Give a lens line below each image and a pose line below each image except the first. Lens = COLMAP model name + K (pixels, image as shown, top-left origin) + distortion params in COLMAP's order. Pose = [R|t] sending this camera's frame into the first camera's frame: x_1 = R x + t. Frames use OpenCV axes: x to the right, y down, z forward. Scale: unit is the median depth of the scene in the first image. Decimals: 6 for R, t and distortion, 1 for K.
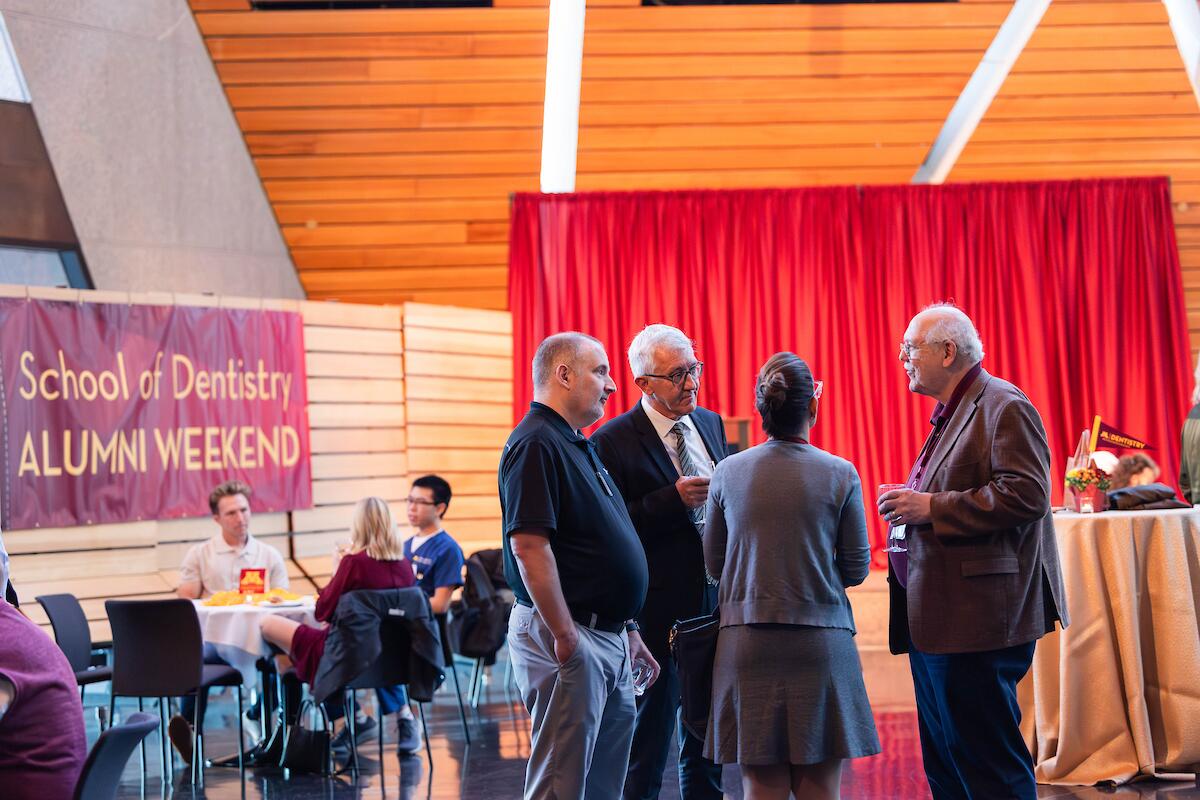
lens RADIAL K [[2435.1, 0, 600.0], [0, 2435.1, 399.3], [0, 0, 1]] dist [0.042336, 0.000000]
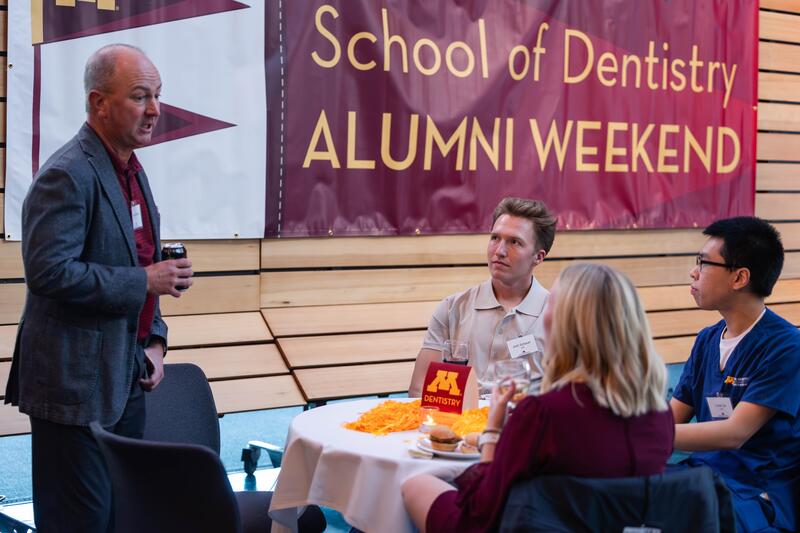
lens RADIAL K [[1623.4, 0, 400.2], [0, 1623.4, 265.2], [0, 0, 1]] dist [0.042336, 0.000000]
pose [[0.915913, 0.086059, -0.392042, -0.007394], [-0.049440, 0.993495, 0.102583, 0.007172], [0.398320, -0.074574, 0.914210, 0.479431]]
